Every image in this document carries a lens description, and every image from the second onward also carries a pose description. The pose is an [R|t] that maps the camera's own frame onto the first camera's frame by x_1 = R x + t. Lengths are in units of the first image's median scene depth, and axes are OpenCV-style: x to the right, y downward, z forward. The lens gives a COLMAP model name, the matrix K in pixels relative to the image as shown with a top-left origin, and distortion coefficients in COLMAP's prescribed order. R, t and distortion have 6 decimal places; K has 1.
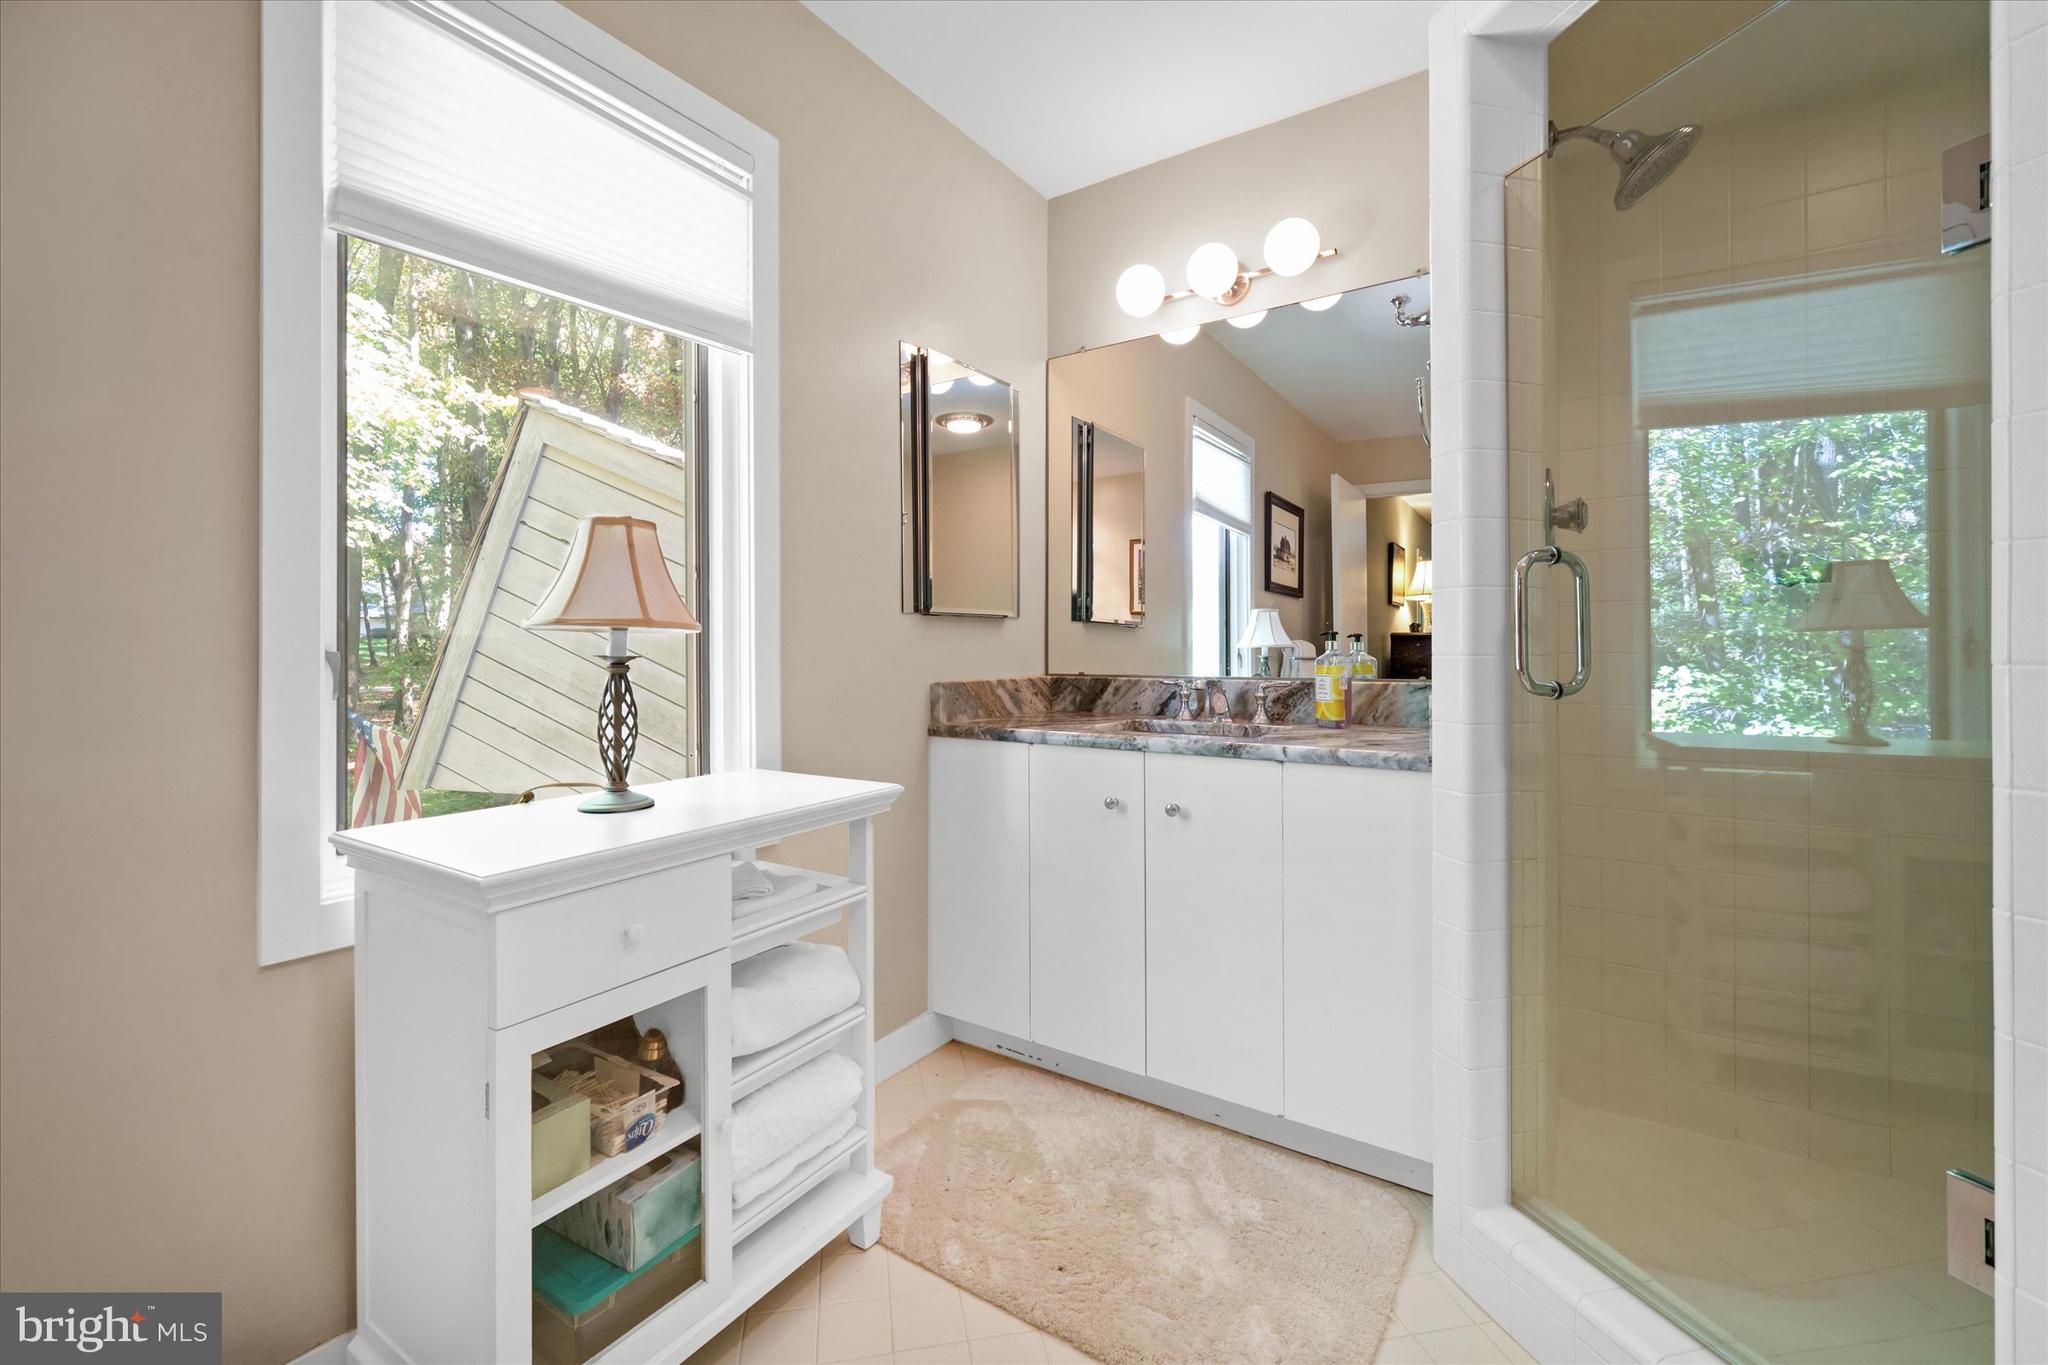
lens RADIAL K [[865.7, 0, 1026.7], [0, 865.7, 644.6], [0, 0, 1]] dist [-0.001133, -0.000151]
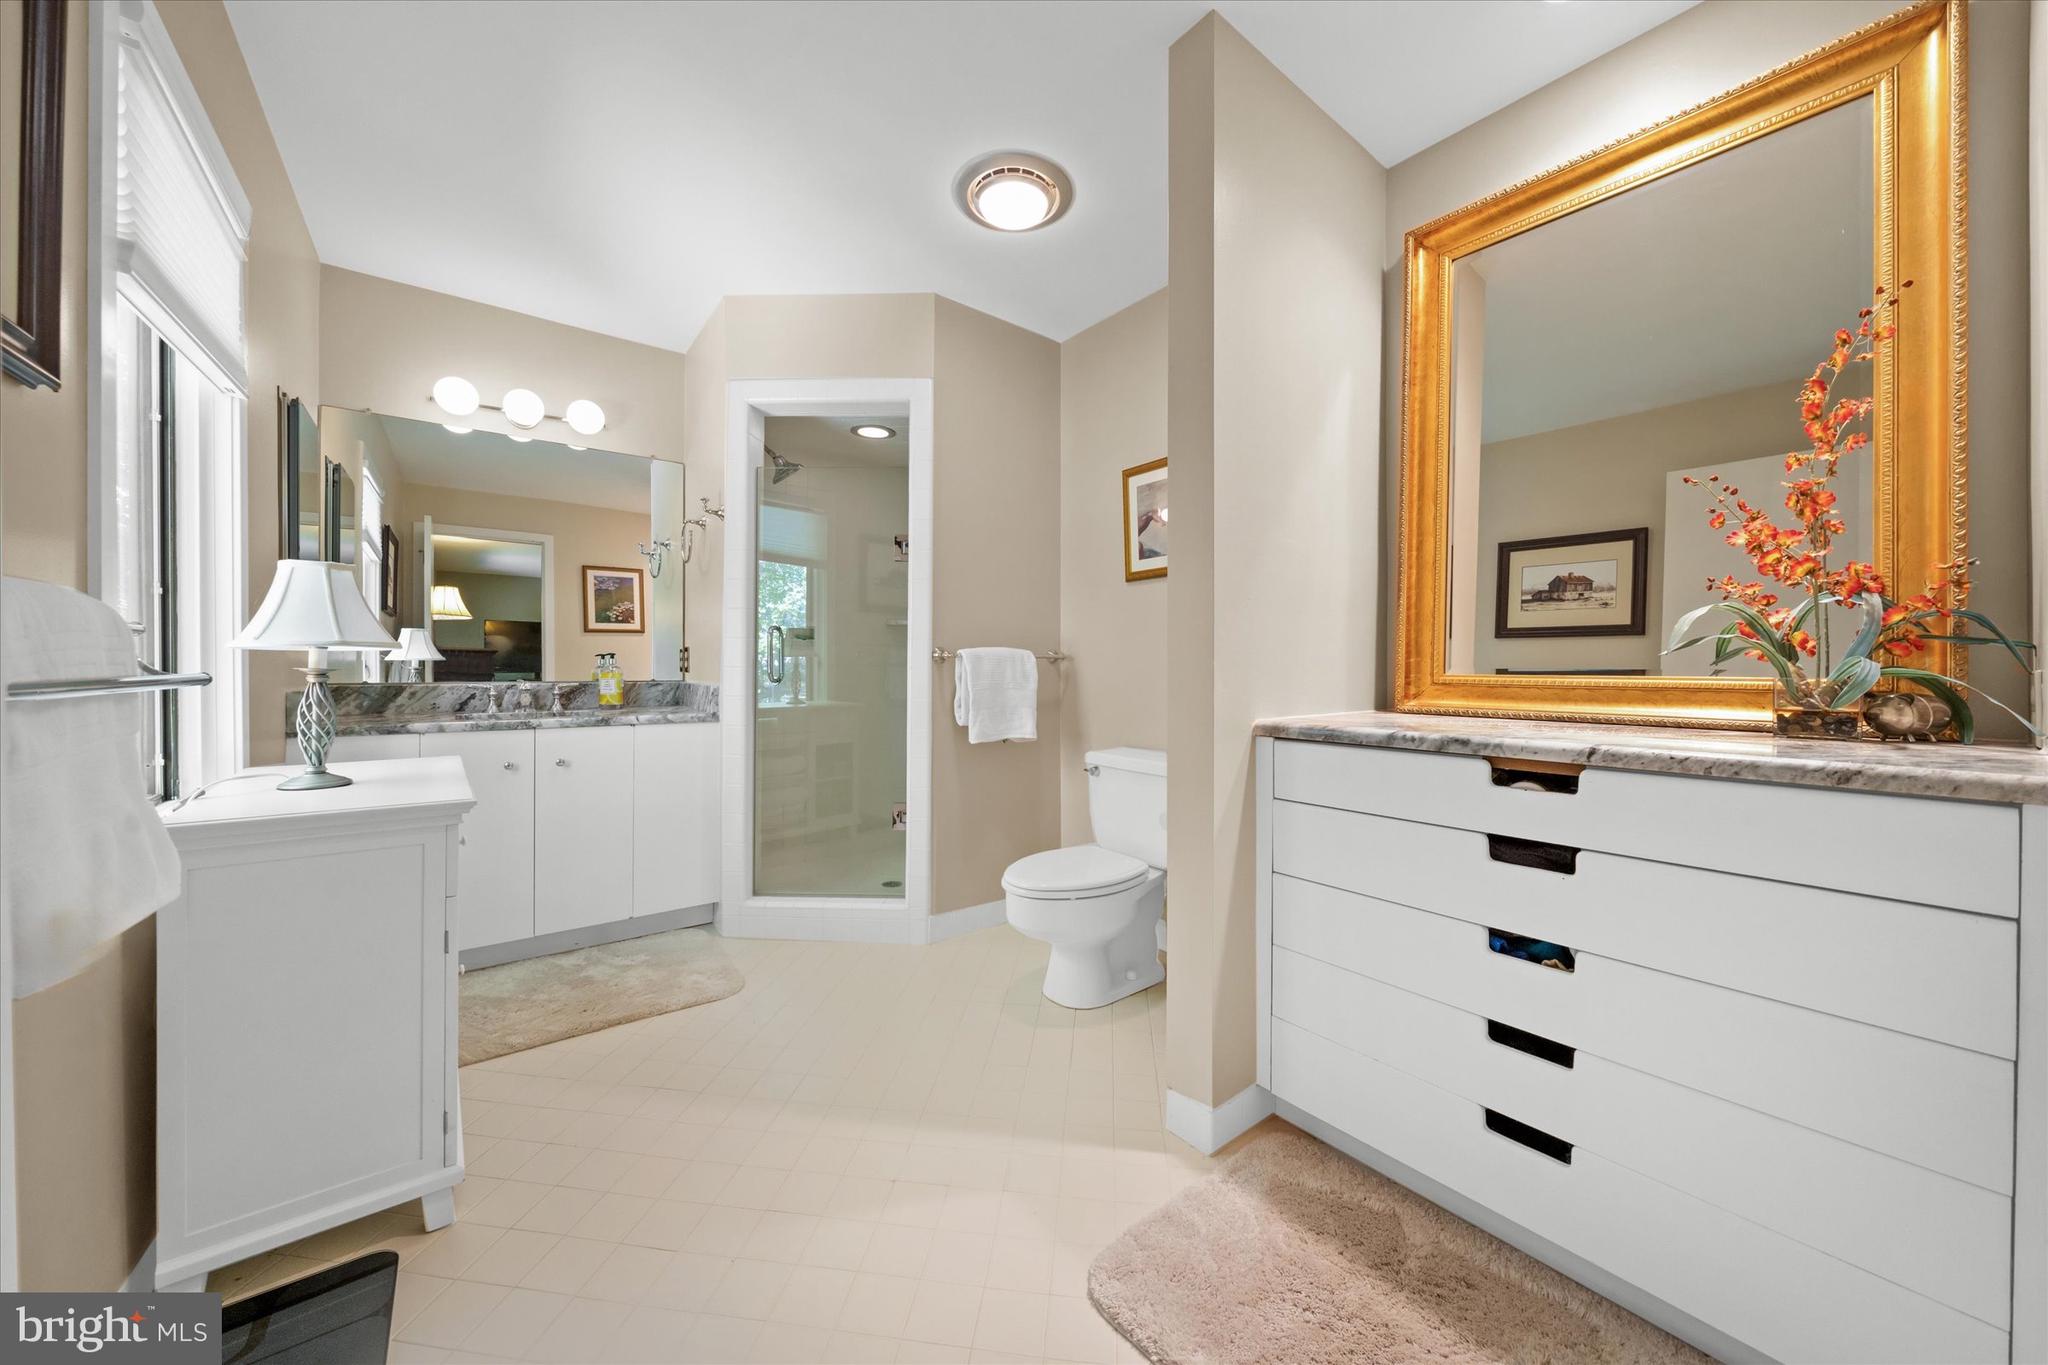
lens RADIAL K [[813.2, 0, 1024.0], [0, 813.2, 682.5], [0, 0, 1]] dist [-0.000594, -0.000096]
pose [[0.300351, -0.019444, 0.953630, -1.071932], [-0.012094, 0.999634, 0.024191, -0.006734], [-0.953752, -0.018799, 0.300006, -0.298949]]
